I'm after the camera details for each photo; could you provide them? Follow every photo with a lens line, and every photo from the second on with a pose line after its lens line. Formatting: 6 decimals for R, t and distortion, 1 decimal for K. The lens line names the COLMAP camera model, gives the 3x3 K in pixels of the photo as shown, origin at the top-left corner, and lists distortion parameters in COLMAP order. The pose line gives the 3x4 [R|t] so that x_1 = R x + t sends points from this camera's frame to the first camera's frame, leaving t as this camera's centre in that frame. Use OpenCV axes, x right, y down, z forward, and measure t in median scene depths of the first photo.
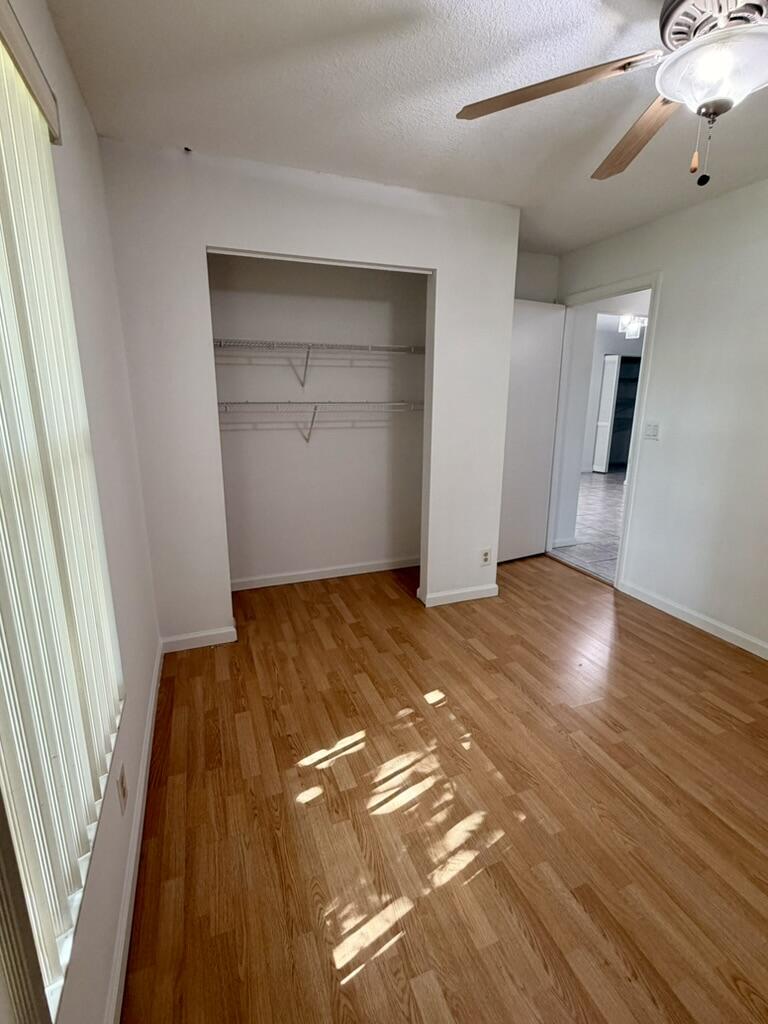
lens RADIAL K [[491.2, 0, 382.6], [0, 491.2, 511.1], [0, 0, 1]] dist [-0.002663, -0.000109]
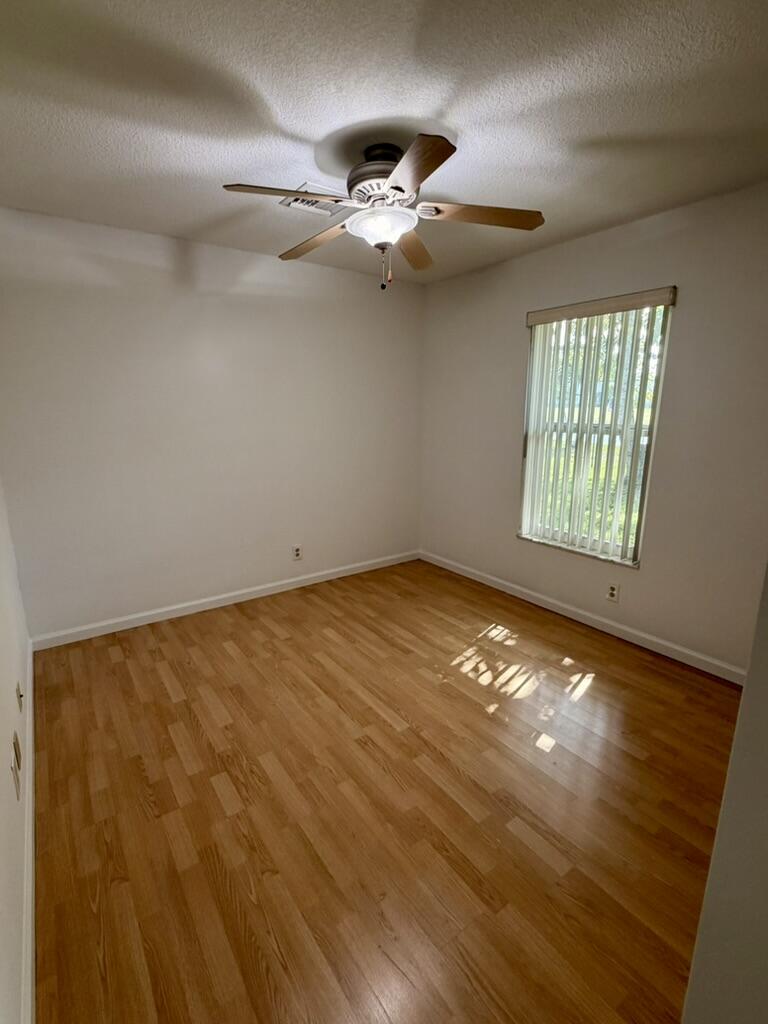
lens RADIAL K [[491.2, 0, 383.2], [0, 491.2, 514.5], [0, 0, 1]] dist [-0.002663, -0.000109]
pose [[-0.968203, 0.055765, -0.243871, 0.768138], [-0.058322, 0.897660, 0.436812, -0.506104], [0.243272, 0.437145, -0.865865, 1.958938]]
